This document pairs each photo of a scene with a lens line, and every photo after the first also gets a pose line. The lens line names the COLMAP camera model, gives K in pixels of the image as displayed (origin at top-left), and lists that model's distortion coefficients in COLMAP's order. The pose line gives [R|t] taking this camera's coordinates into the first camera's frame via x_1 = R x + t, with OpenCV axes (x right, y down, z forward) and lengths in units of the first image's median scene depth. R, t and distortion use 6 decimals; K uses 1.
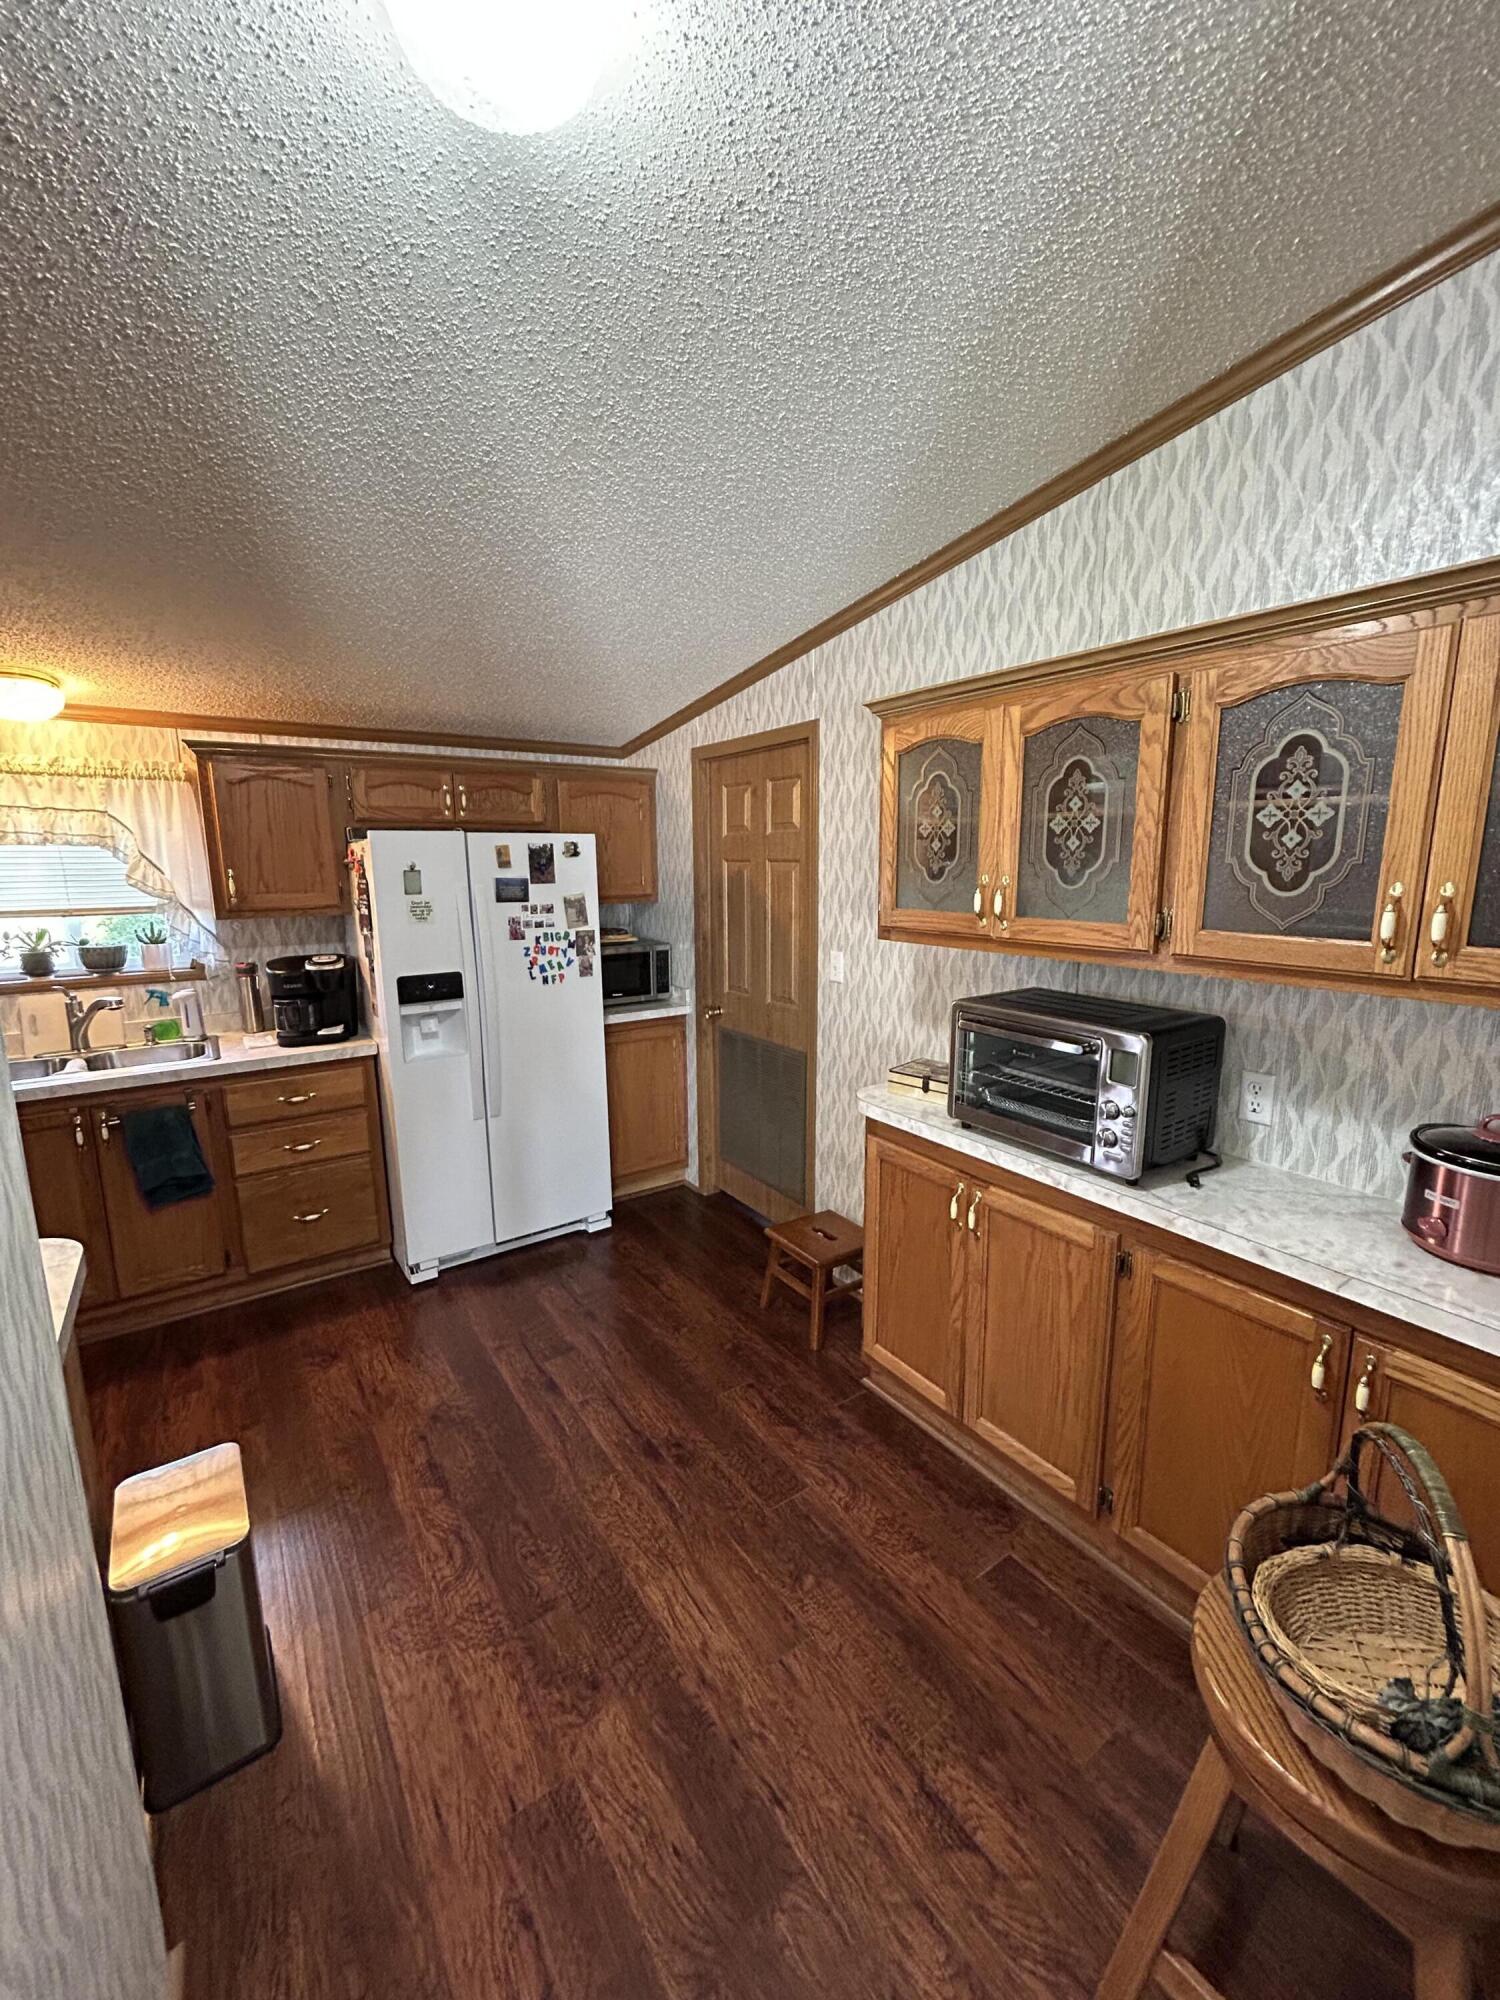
lens RADIAL K [[803.3, 0, 752.8], [0, 803.3, 998.0], [0, 0, 1]] dist [0.000307, -0.000101]
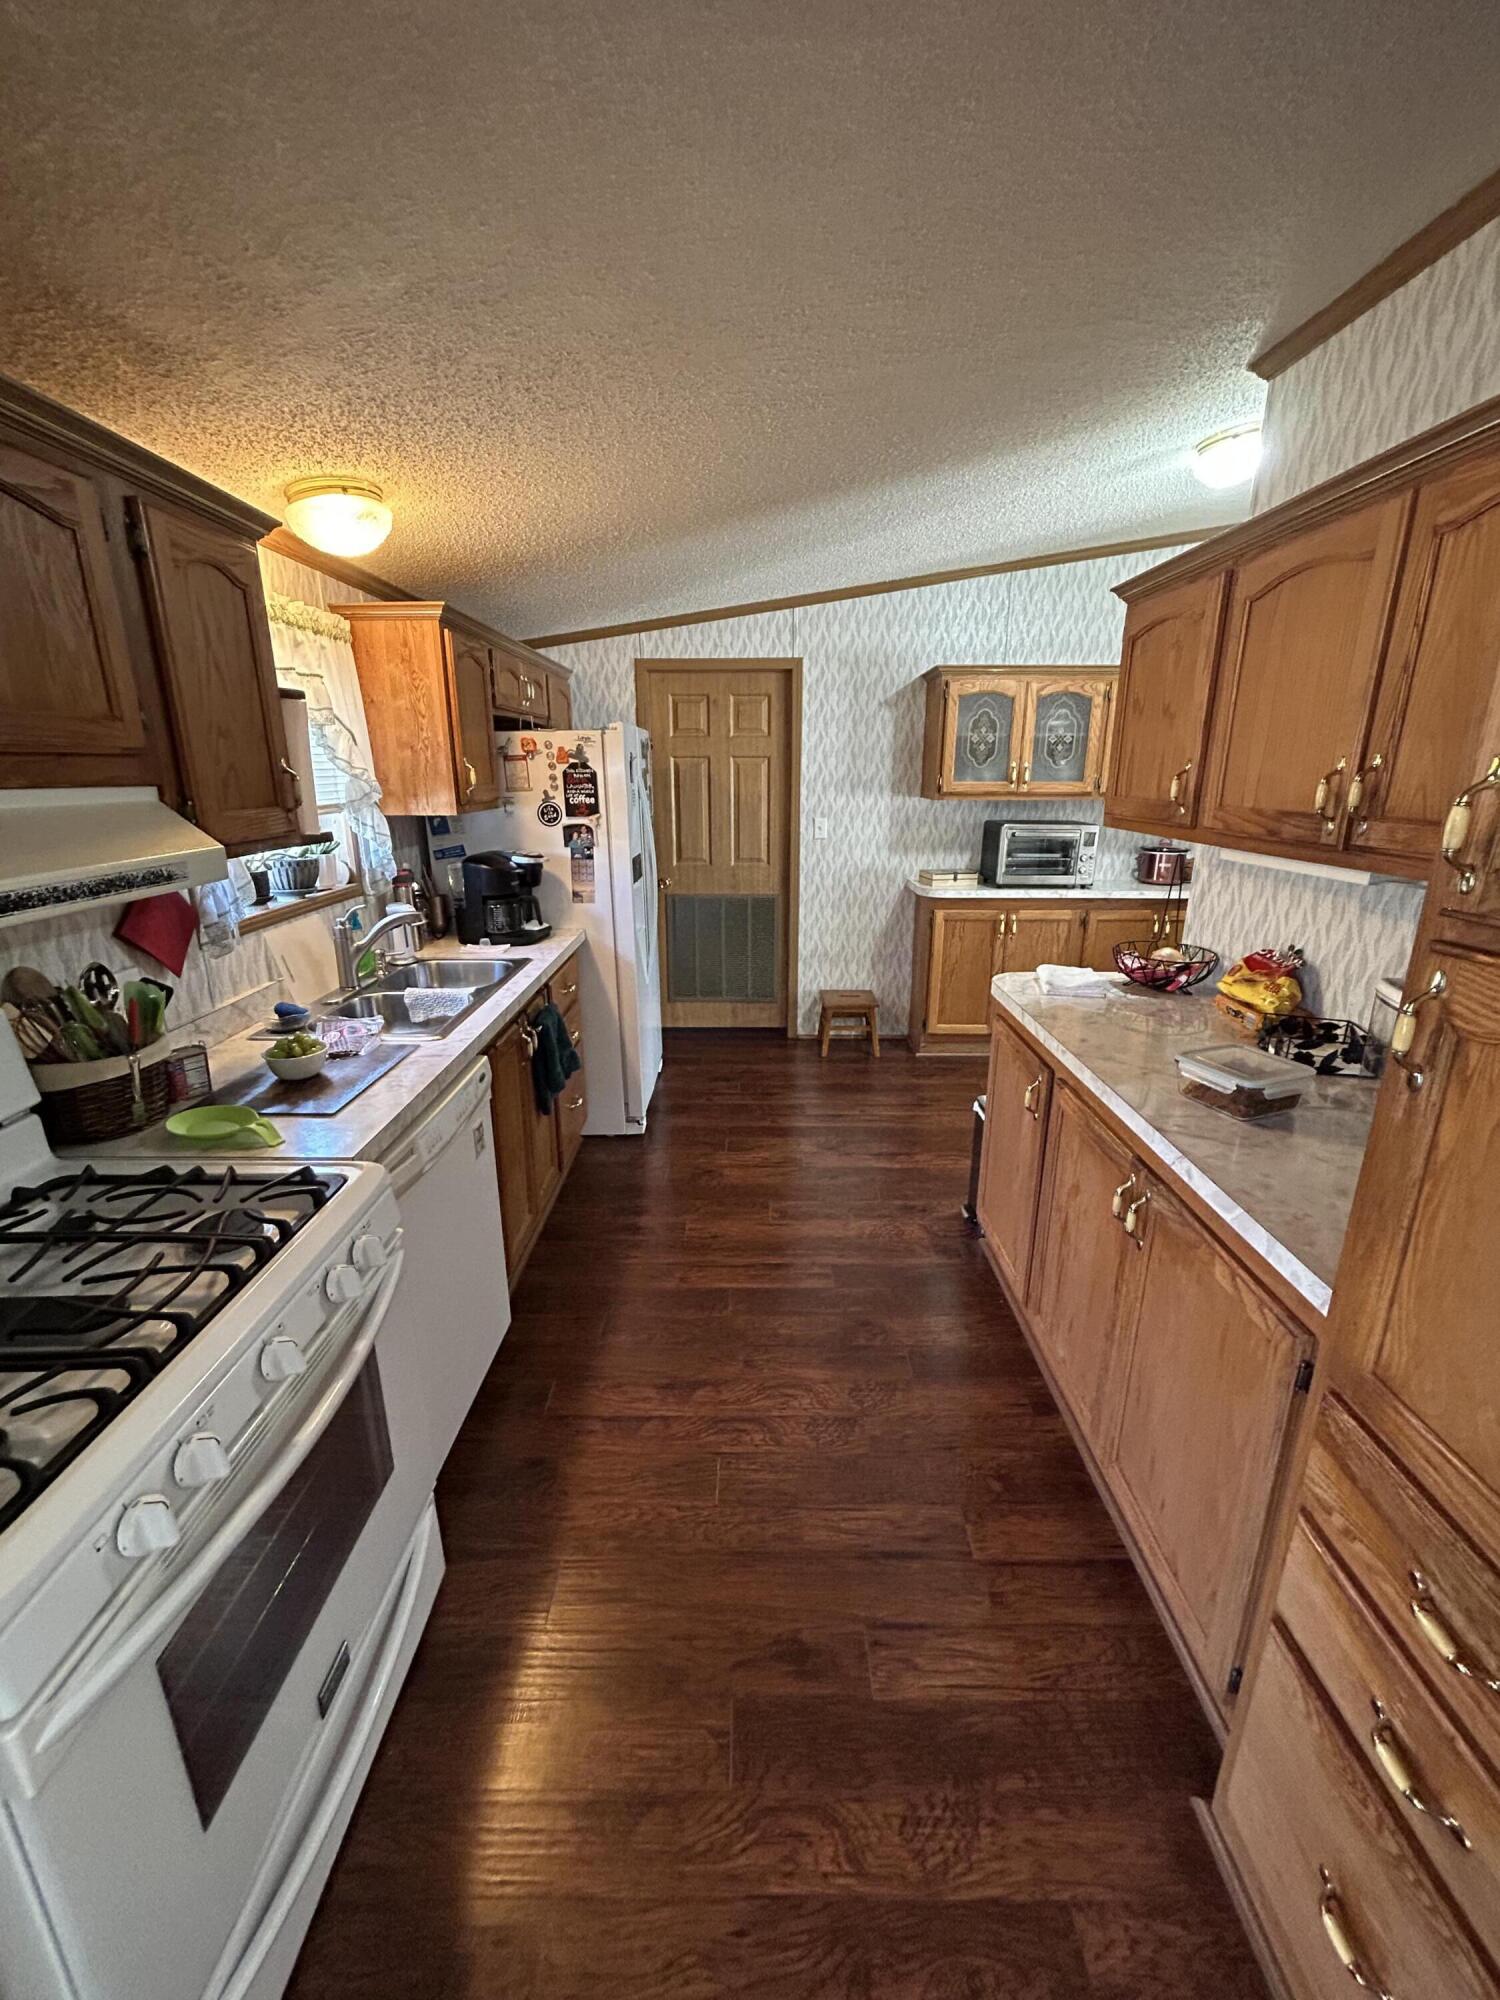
lens RADIAL K [[803.3, 0, 748.9], [0, 803.3, 1002.0], [0, 0, 1]] dist [0.000307, -0.000101]
pose [[0.578108, -0.220381, 0.785635, -1.275197], [0.135712, 0.975394, 0.173748, -0.000349], [-0.804595, 0.006175, 0.593792, 0.208598]]
